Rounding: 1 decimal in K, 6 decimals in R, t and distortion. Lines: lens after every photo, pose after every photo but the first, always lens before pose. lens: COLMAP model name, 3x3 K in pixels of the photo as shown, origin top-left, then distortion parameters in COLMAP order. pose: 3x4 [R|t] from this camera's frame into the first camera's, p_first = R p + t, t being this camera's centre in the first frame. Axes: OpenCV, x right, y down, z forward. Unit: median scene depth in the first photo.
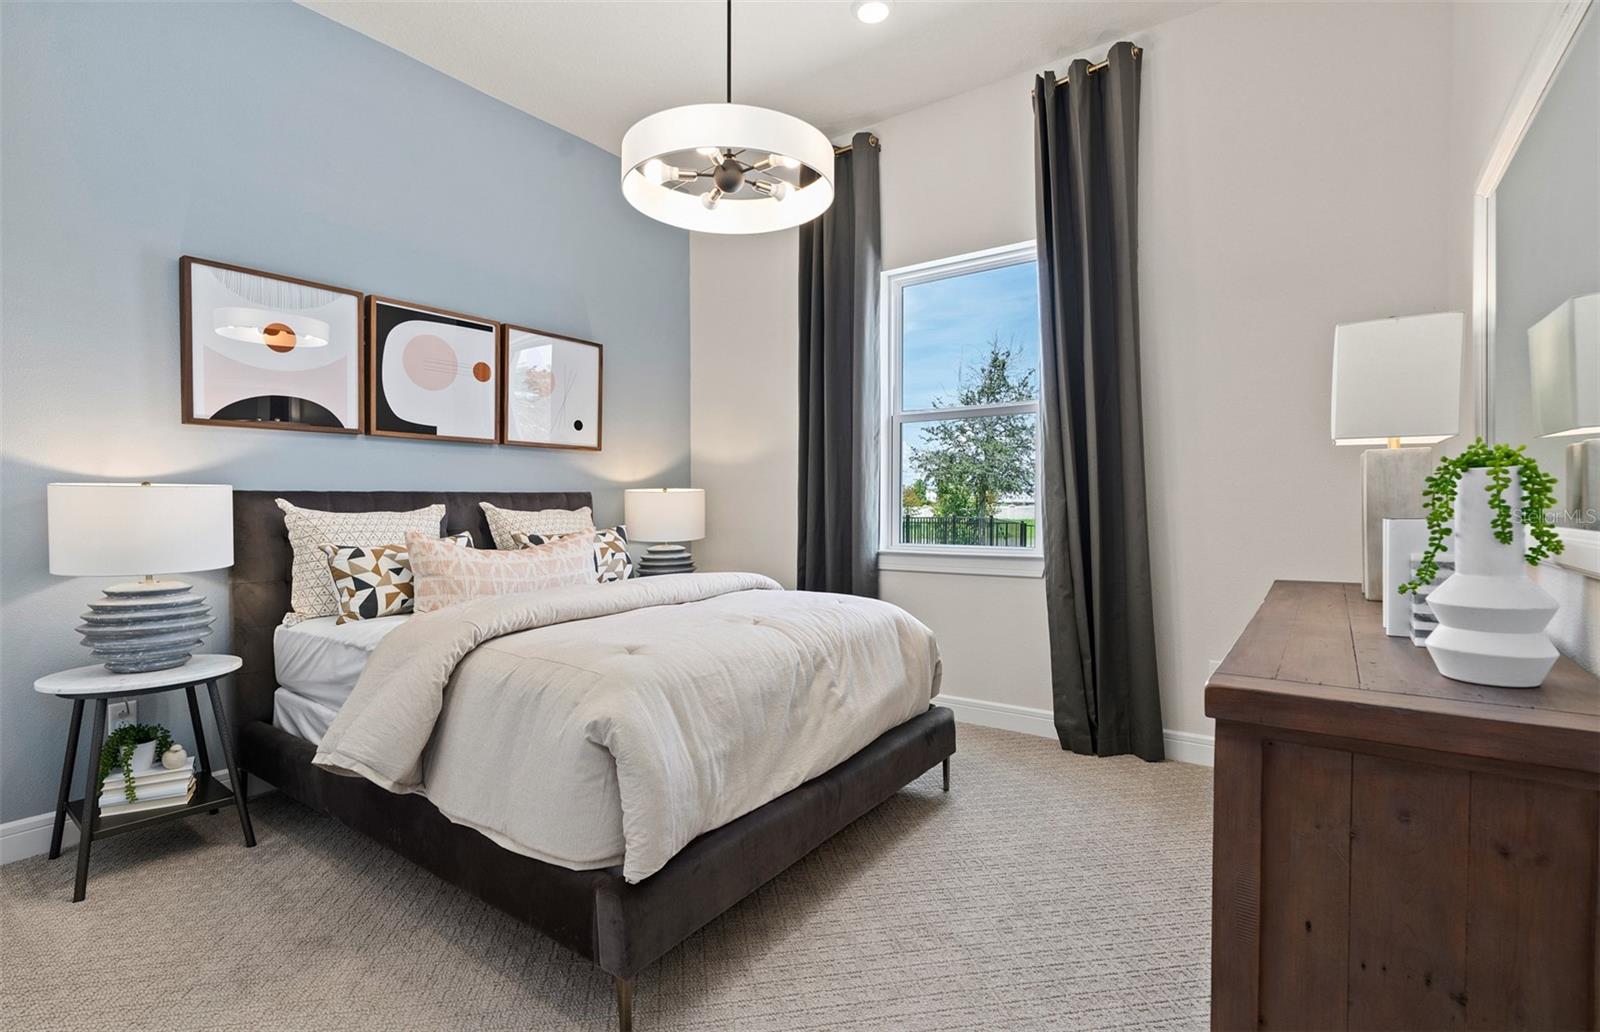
lens RADIAL K [[726.9, 0, 787.7], [0, 726.9, 514.4], [0, 0, 1]] dist [-0.008094, 0.002818]
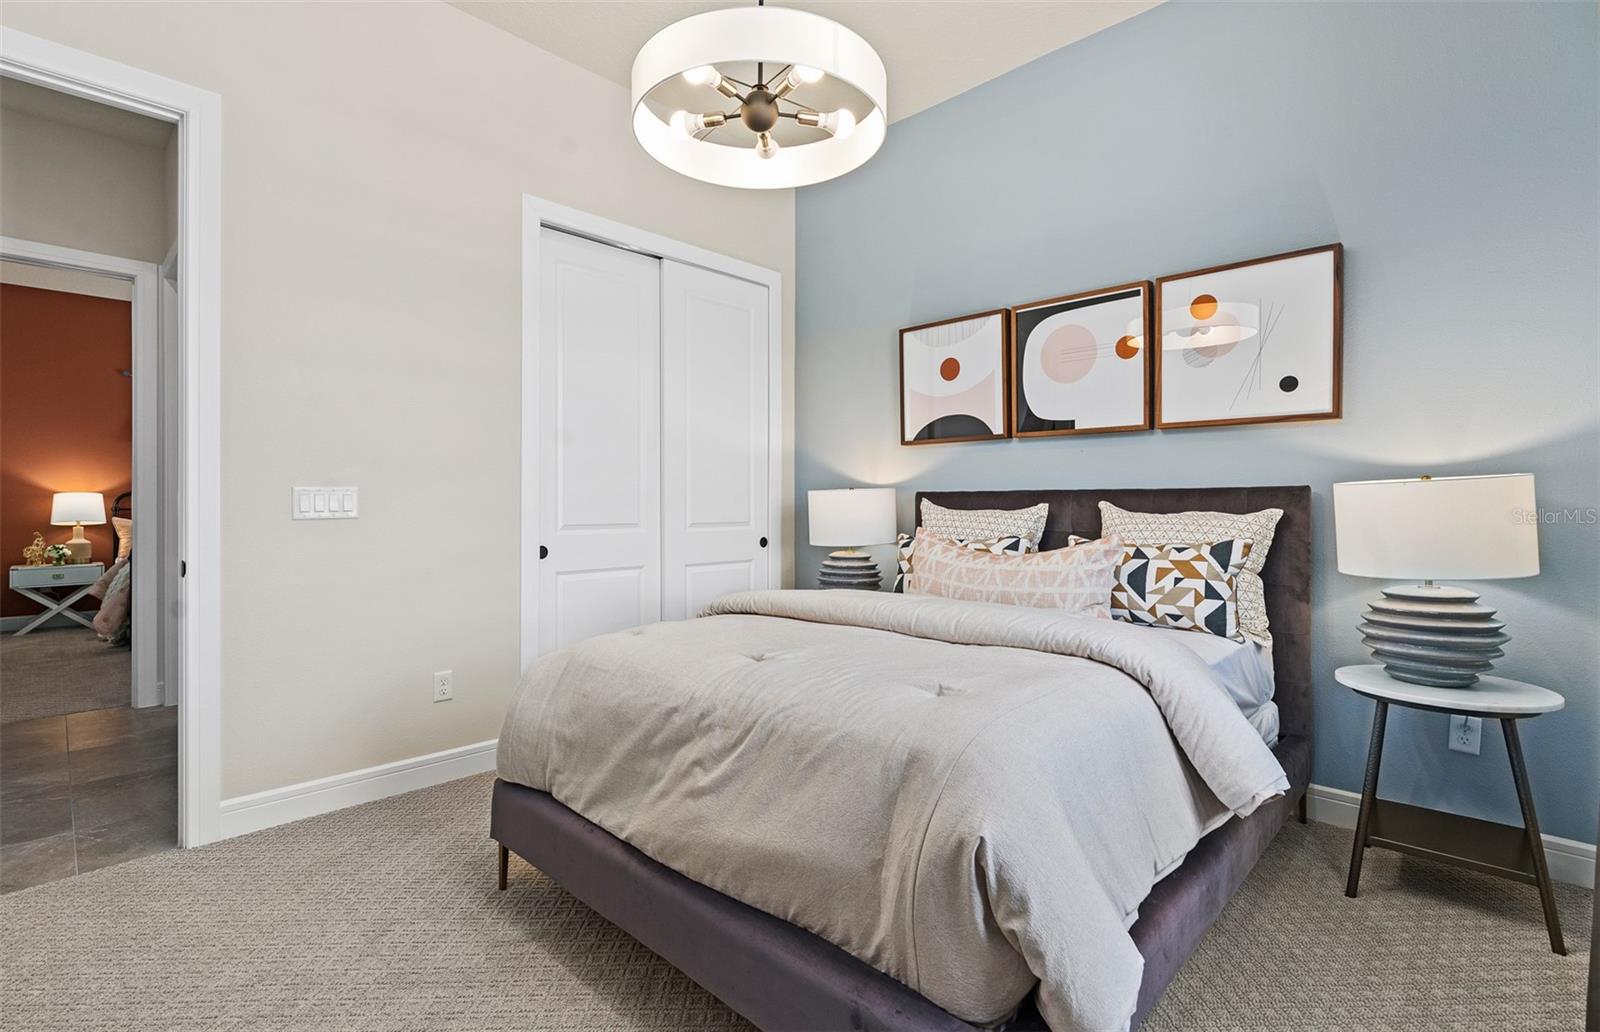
lens RADIAL K [[726.9, 0, 803.8], [0, 726.9, 500.9], [0, 0, 1]] dist [-0.008094, 0.002818]
pose [[-0.117607, -0.000830, -0.993060, 0.529477], [-0.020828, 0.999782, 0.001631, -0.013228], [0.992842, 0.020876, -0.117598, 0.842889]]
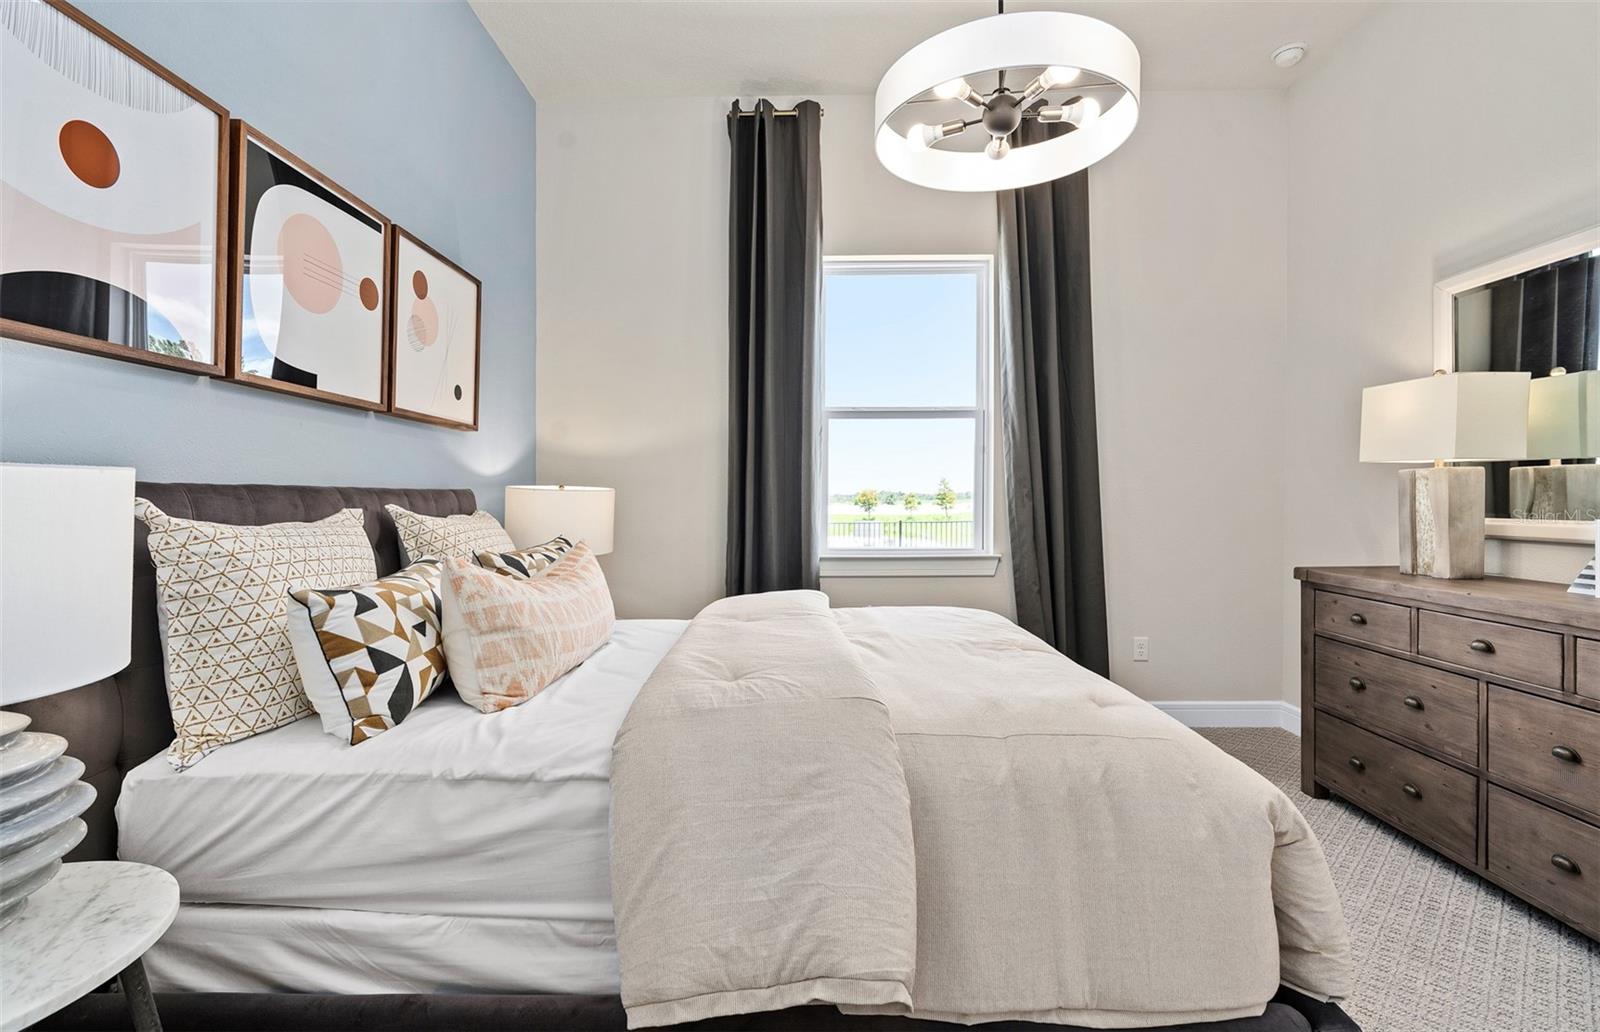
lens RADIAL K [[726.9, 0, 776.2], [0, 726.9, 500.2], [0, 0, 1]] dist [-0.008094, 0.002818]
pose [[0.821658, 0.003635, 0.569969, -0.562774], [0.007628, 0.999820, -0.017372, -0.007926], [-0.569930, 0.018622, 0.821482, 0.342014]]
